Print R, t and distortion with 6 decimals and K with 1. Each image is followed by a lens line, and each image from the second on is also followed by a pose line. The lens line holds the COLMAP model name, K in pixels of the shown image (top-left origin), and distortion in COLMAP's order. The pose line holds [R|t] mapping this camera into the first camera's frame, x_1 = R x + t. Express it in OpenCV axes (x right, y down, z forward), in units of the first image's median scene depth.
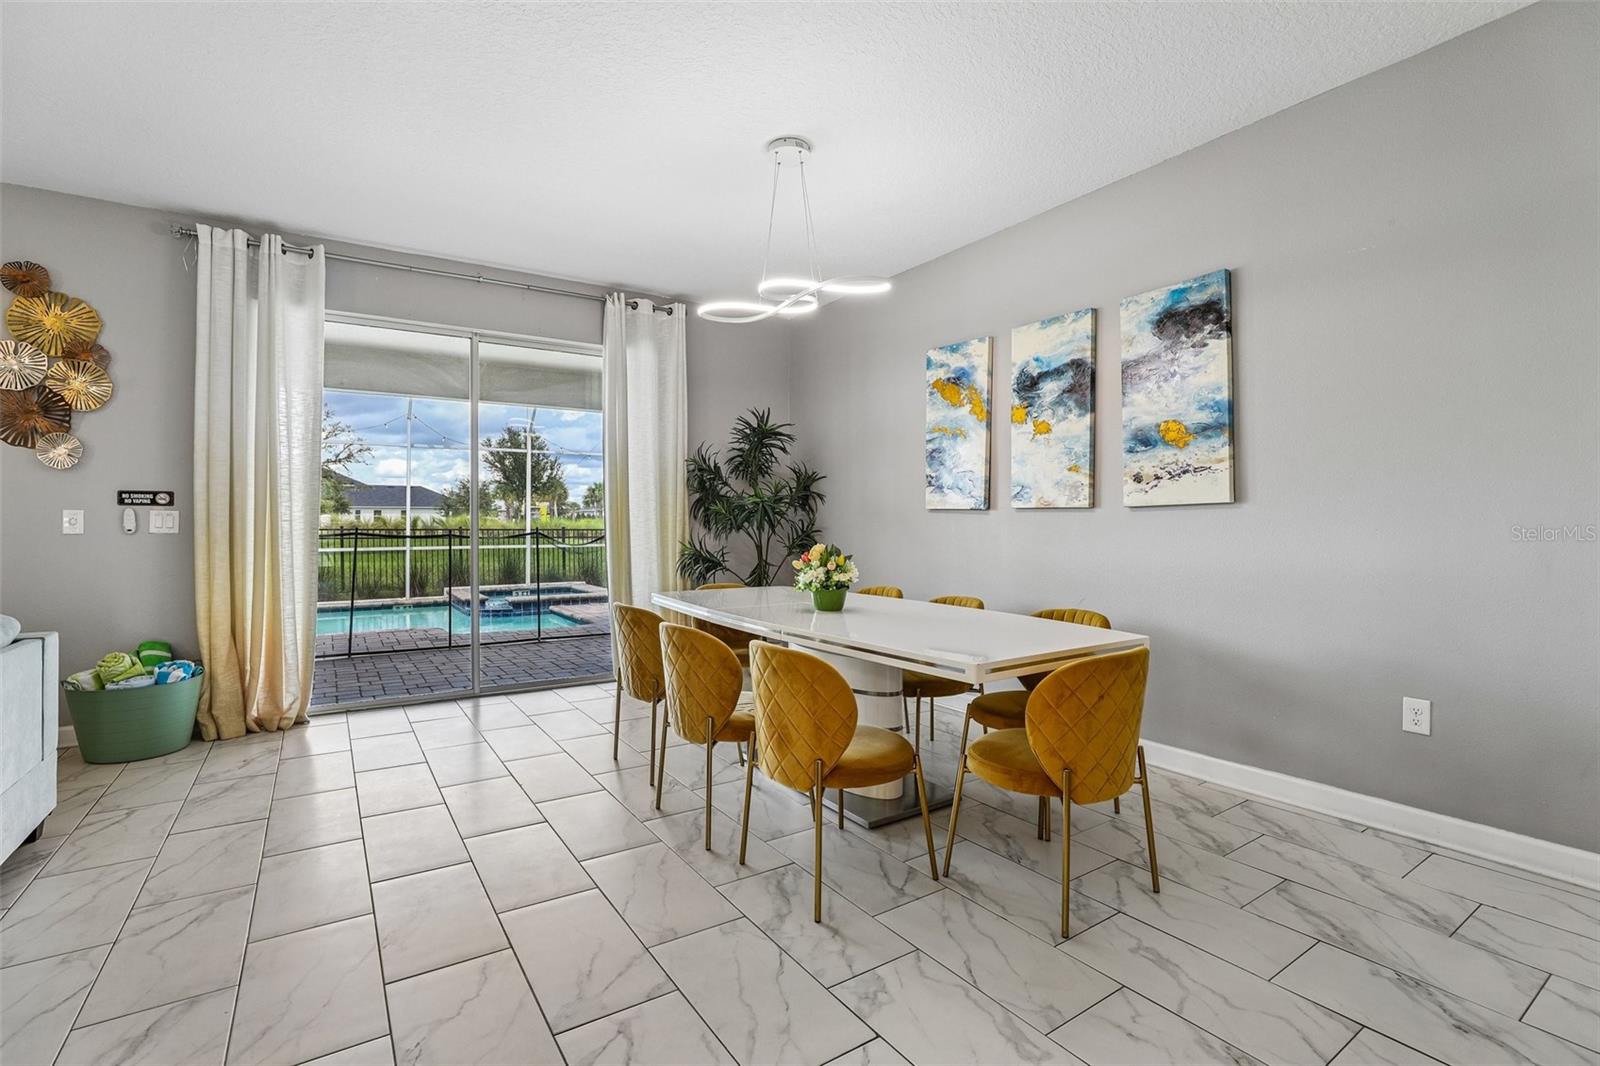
lens RADIAL K [[727.7, 0, 794.5], [0, 727.7, 527.5], [0, 0, 1]] dist [-0.027858, 0.003664]
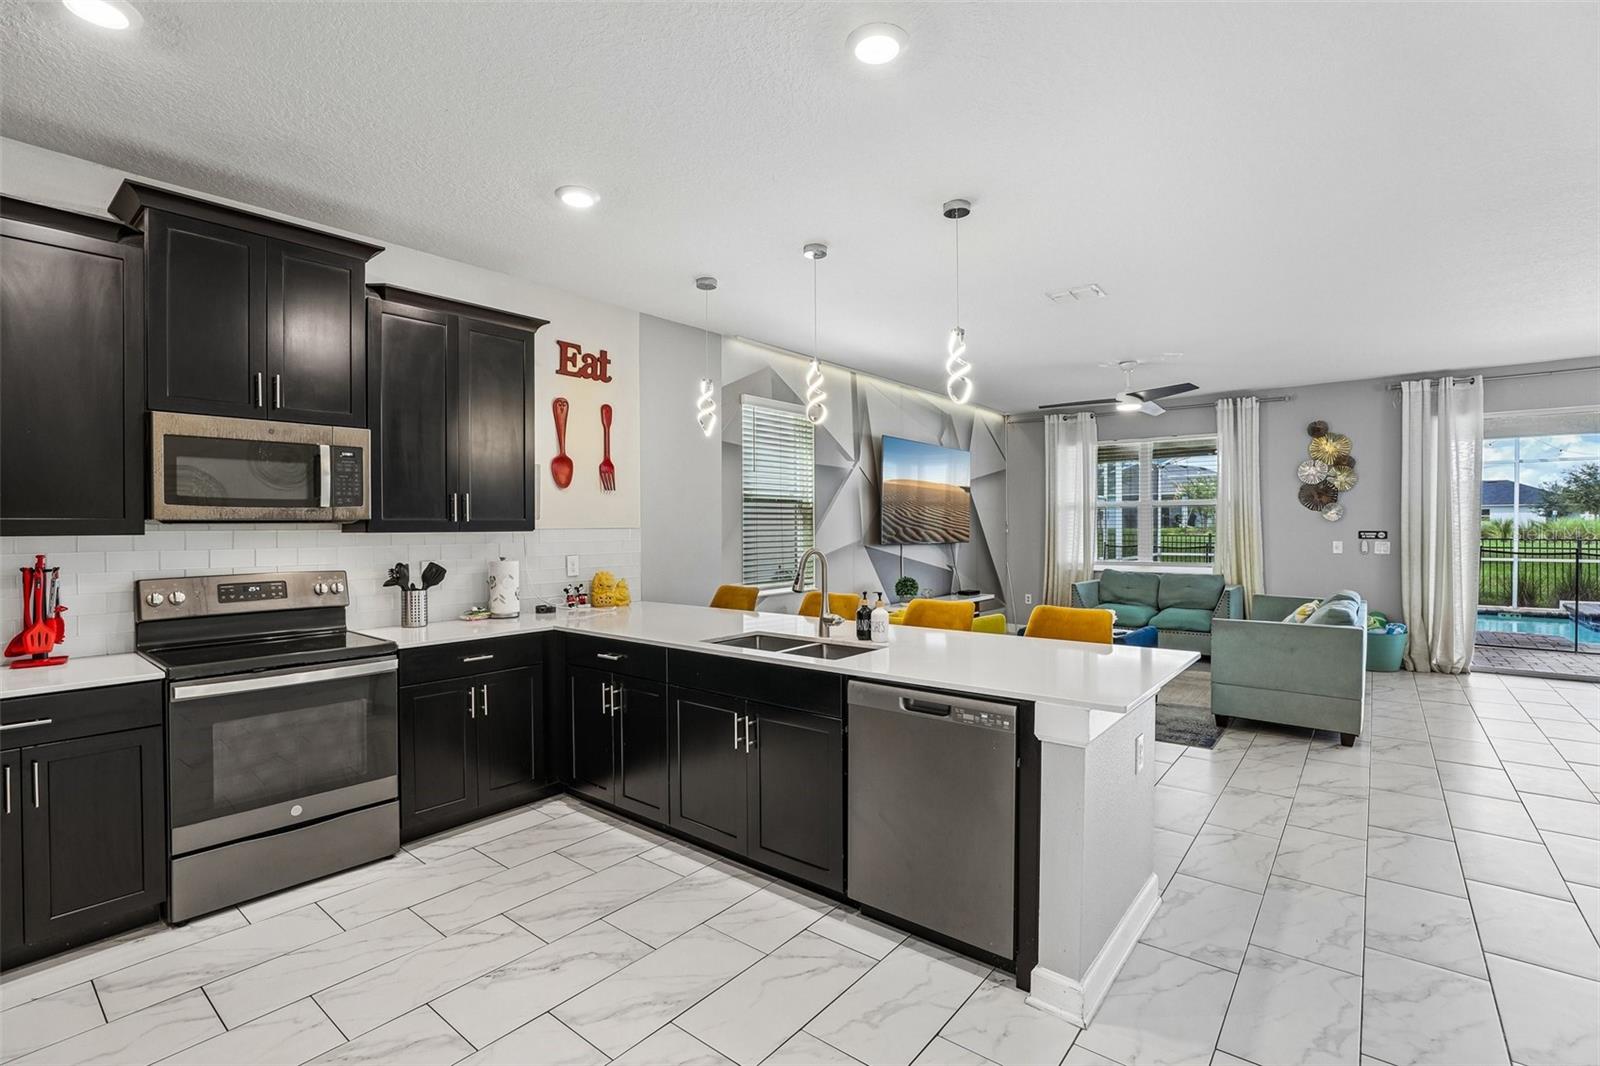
lens RADIAL K [[727.7, 0, 790.4], [0, 727.7, 527.4], [0, 0, 1]] dist [-0.027858, 0.003664]
pose [[0.302527, 0.004549, -0.953130, 0.393237], [-0.001874, 0.999990, 0.004178, -0.062597], [0.953139, 0.000522, 0.302533, -0.969905]]
